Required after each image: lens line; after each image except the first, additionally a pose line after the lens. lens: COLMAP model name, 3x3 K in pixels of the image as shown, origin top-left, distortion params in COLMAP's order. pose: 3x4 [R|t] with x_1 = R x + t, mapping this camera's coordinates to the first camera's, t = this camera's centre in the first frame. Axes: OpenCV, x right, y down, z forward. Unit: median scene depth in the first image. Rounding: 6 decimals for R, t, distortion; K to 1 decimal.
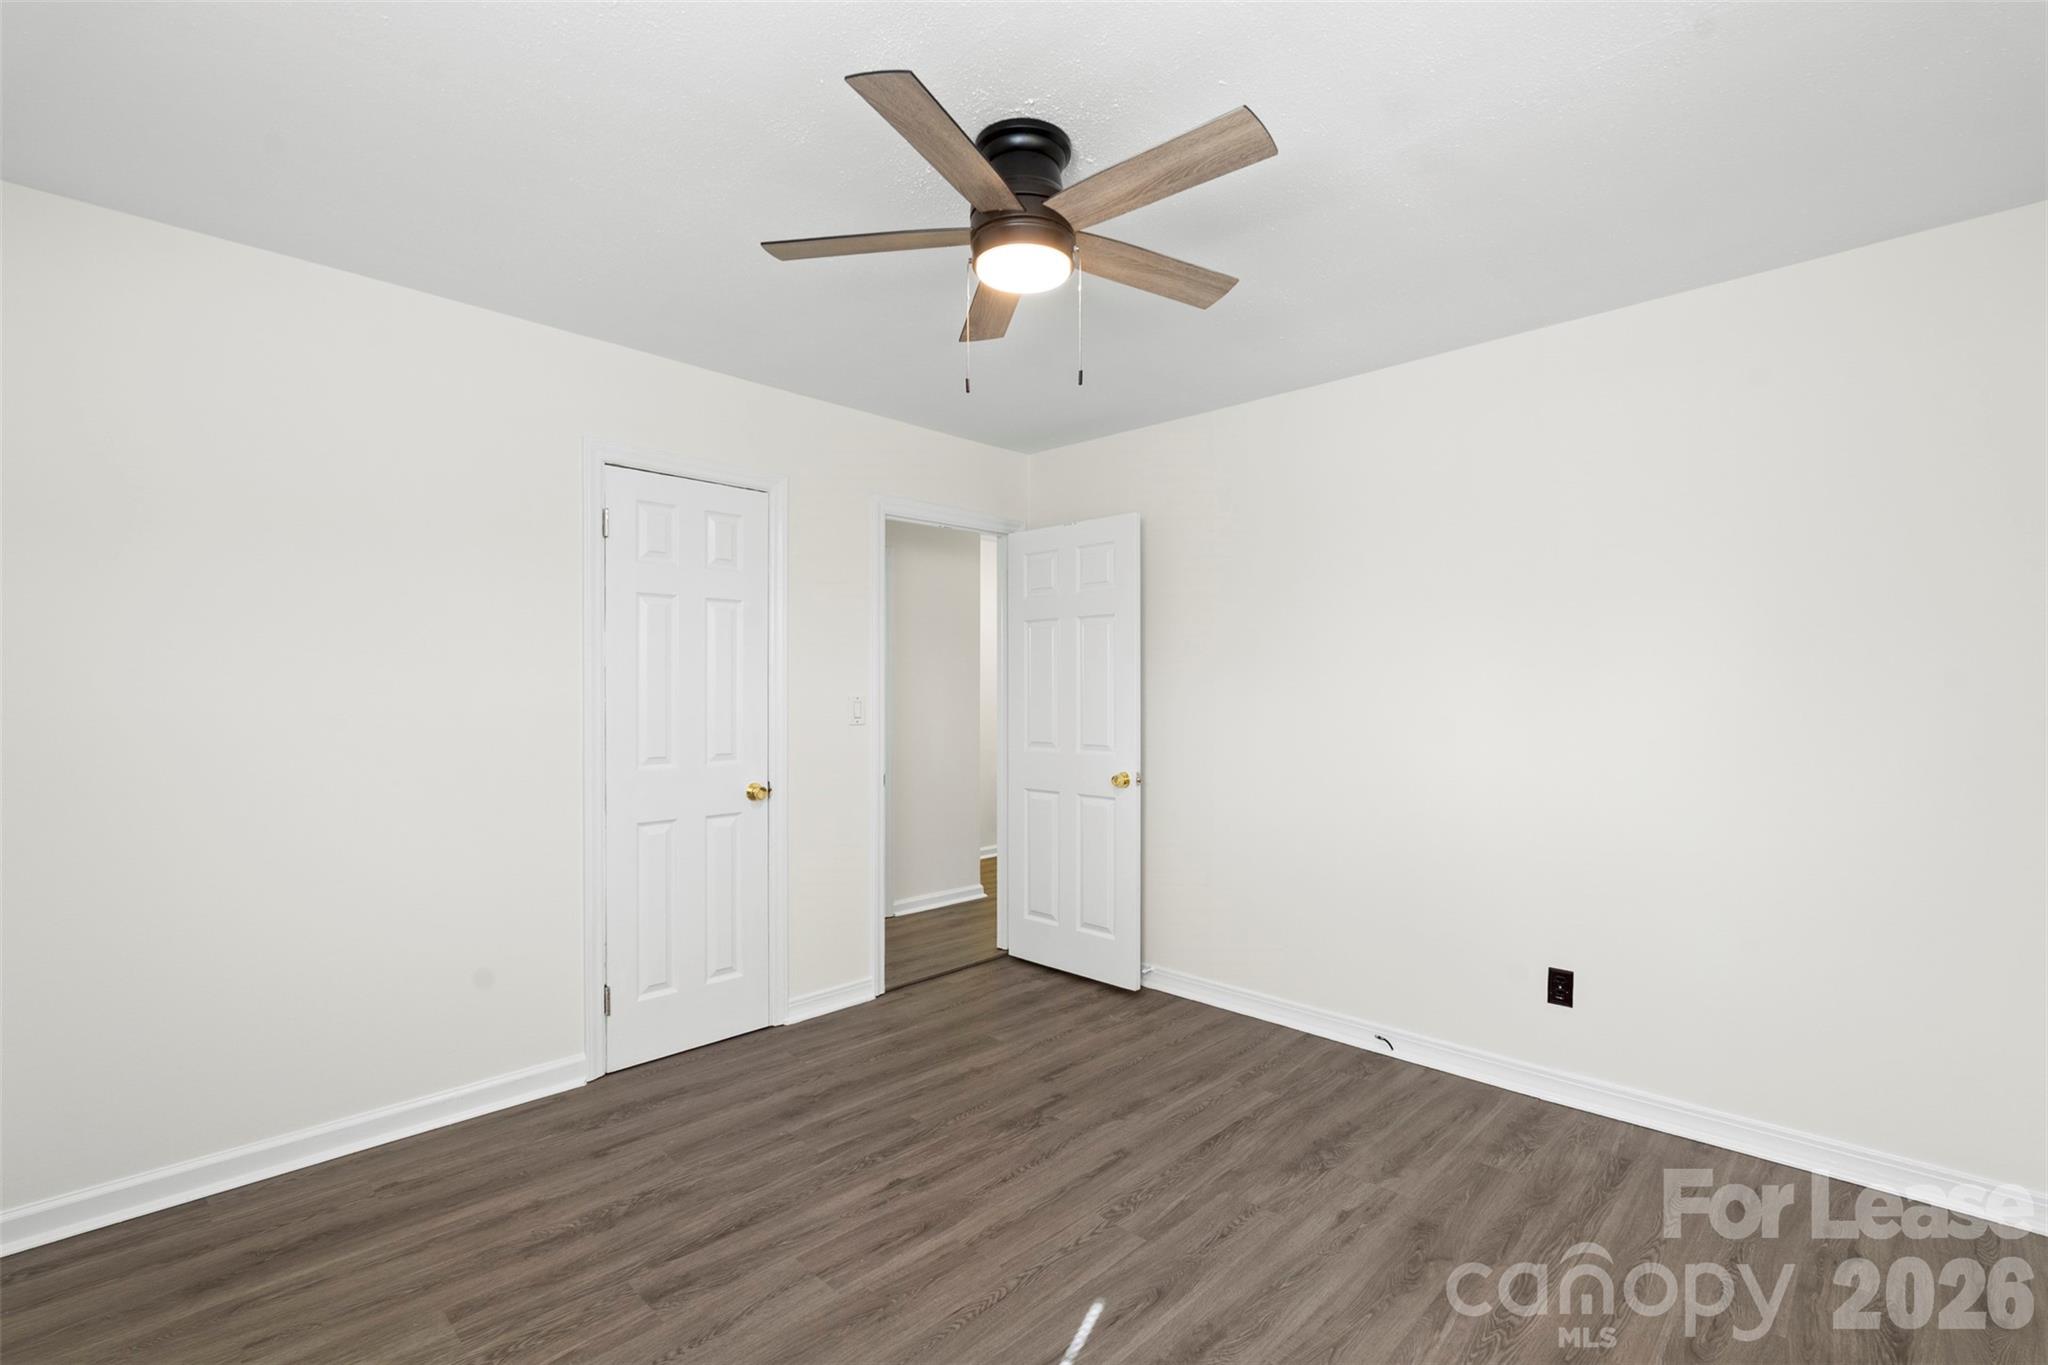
lens RADIAL K [[901.1, 0, 1024.3], [0, 901.1, 693.4], [0, 0, 1]] dist [-0.001459, -0.000504]
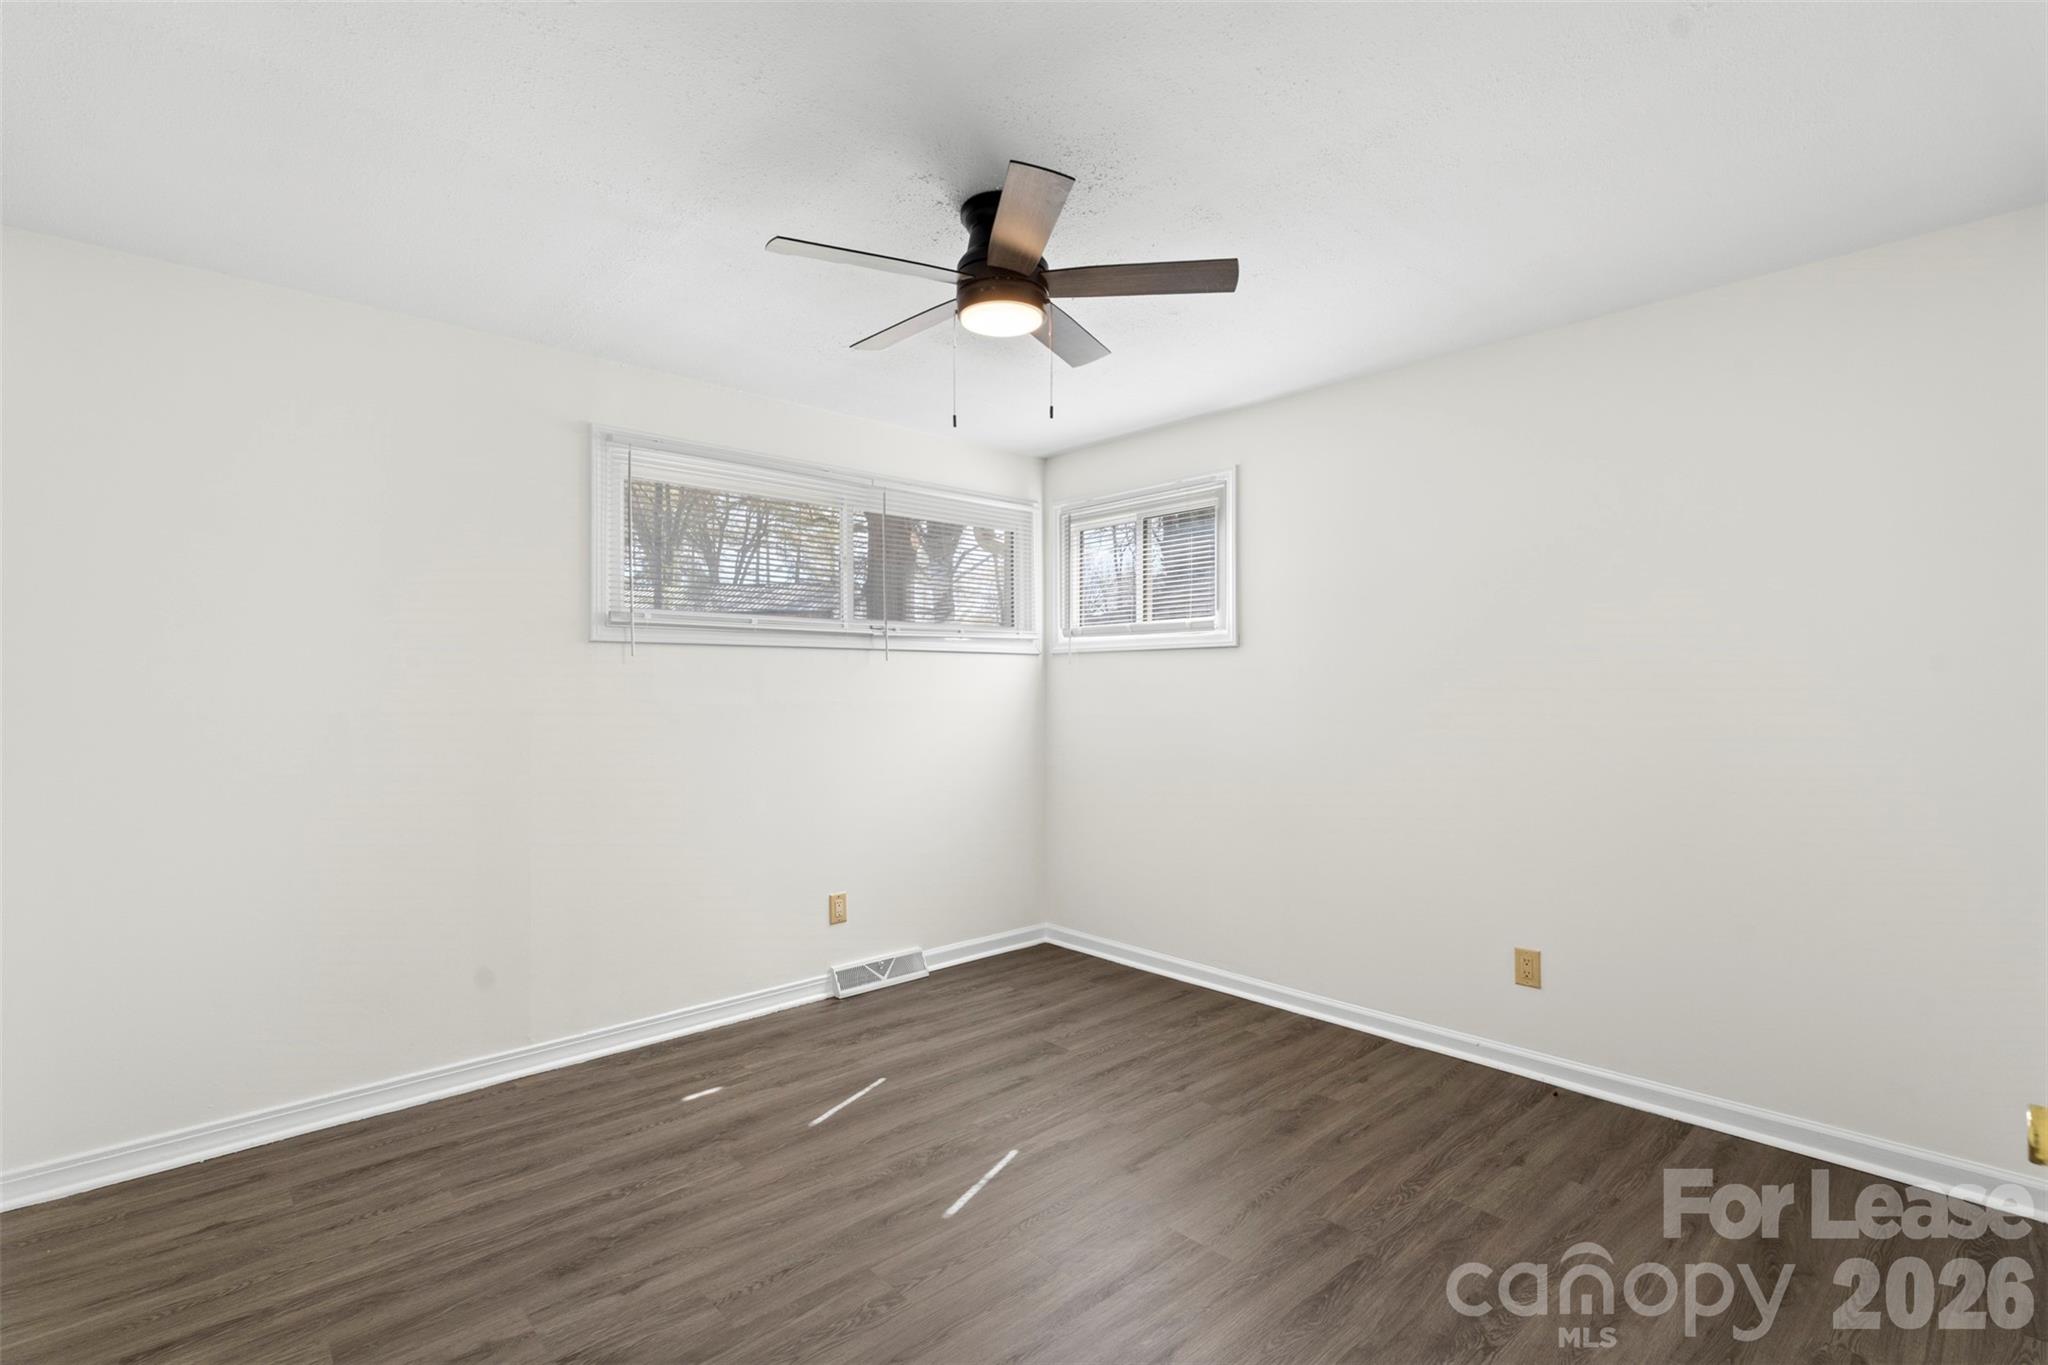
lens RADIAL K [[953.7, 0, 1033.9], [0, 953.7, 681.3], [0, 0, 1]] dist [0.004552, 0.000373]
pose [[-0.999281, 0.002726, 0.037806, -0.069336], [0.002590, 0.999990, -0.003640, -0.004691], [-0.037816, -0.003540, -0.999278, 1.819712]]
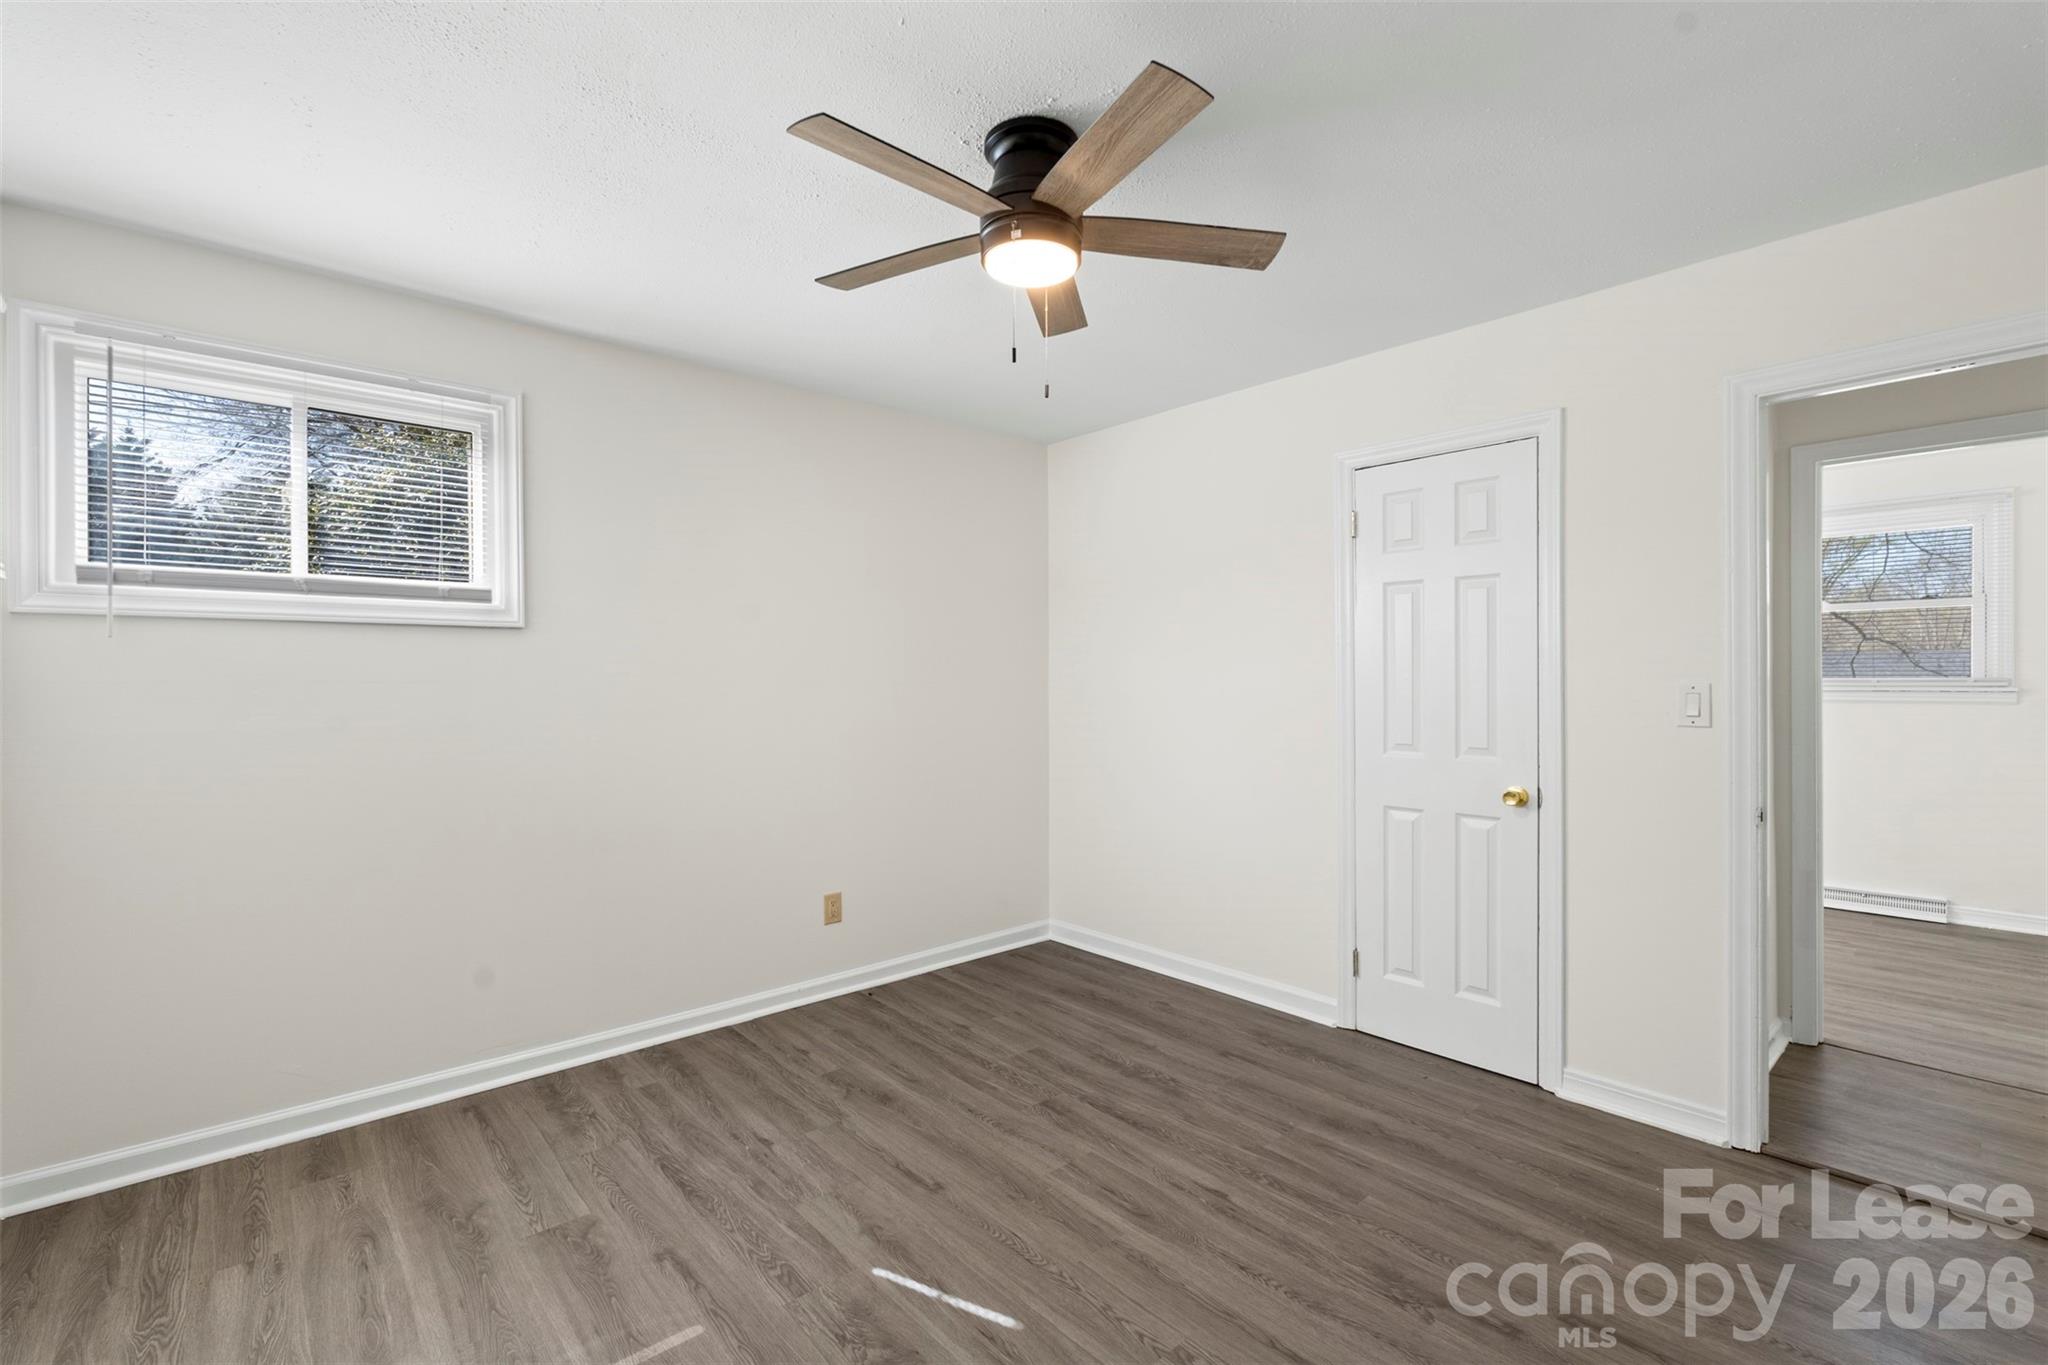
lens RADIAL K [[901.1, 0, 1035.5], [0, 901.1, 680.3], [0, 0, 1]] dist [-0.001459, -0.000504]
pose [[-0.054261, 0.001065, -0.998526, 0.835691], [0.000142, 0.999999, 0.001059, -0.001086], [0.998527, -0.000084, -0.054261, 0.875315]]
